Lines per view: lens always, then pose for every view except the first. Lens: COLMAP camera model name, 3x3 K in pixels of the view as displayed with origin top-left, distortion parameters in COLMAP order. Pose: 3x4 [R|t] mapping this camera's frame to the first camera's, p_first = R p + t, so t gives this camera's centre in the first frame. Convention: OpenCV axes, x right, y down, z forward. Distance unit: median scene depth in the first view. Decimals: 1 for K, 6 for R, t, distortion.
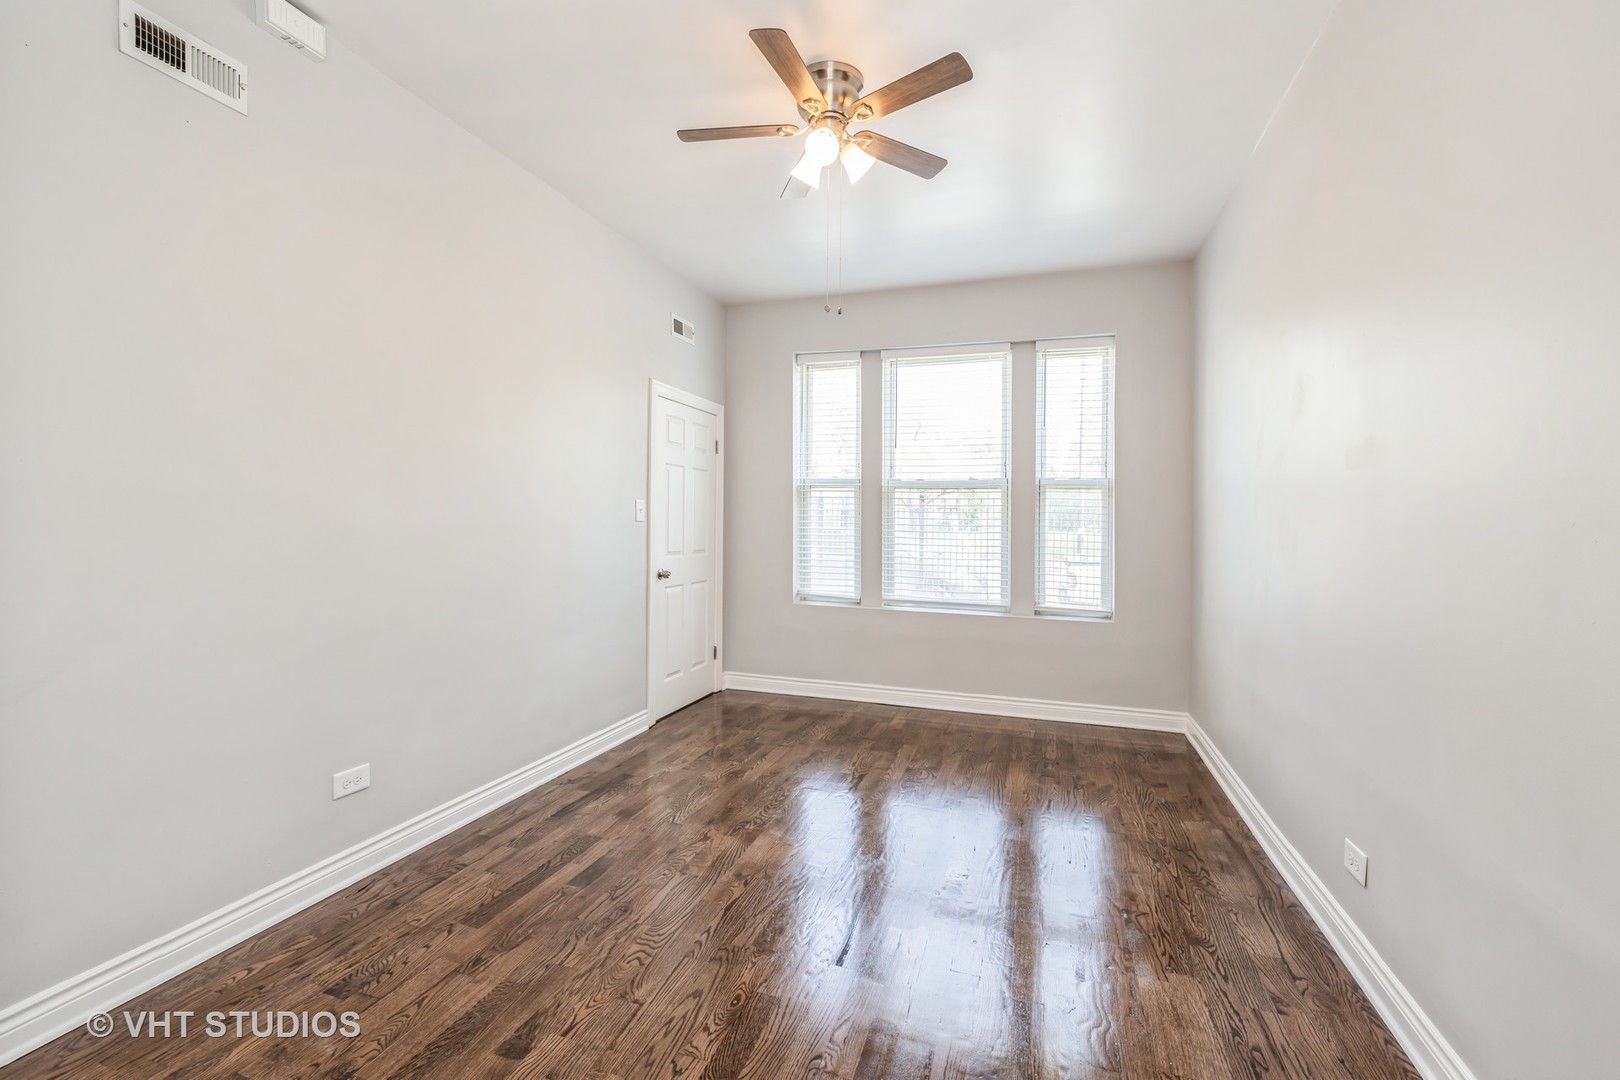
lens RADIAL K [[677.7, 0, 810.8], [0, 677.7, 537.1], [0, 0, 1]] dist [0.000593, -0.000111]
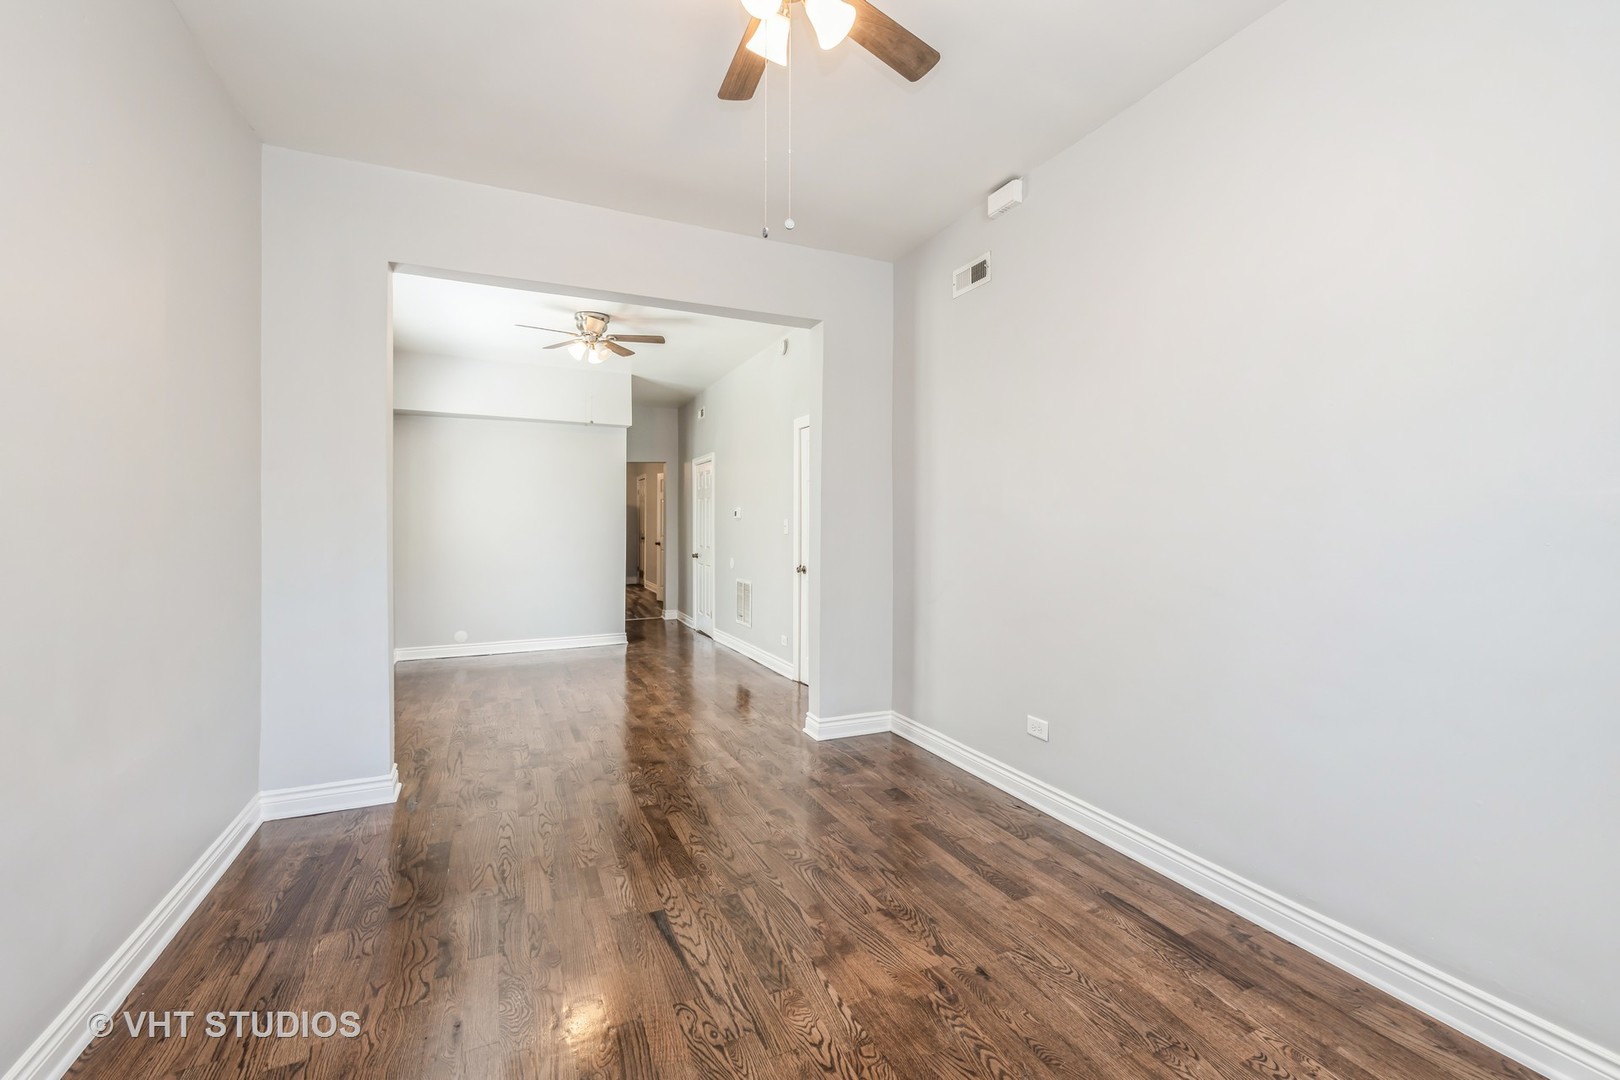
lens RADIAL K [[677.7, 0, 812.4], [0, 677.7, 532.7], [0, 0, 1]] dist [0.000593, -0.000111]
pose [[-0.724378, 0.000070, -0.689403, 0.479646], [-0.021497, 0.999511, 0.022689, -0.029788], [0.689067, 0.031256, -0.724023, 1.490350]]
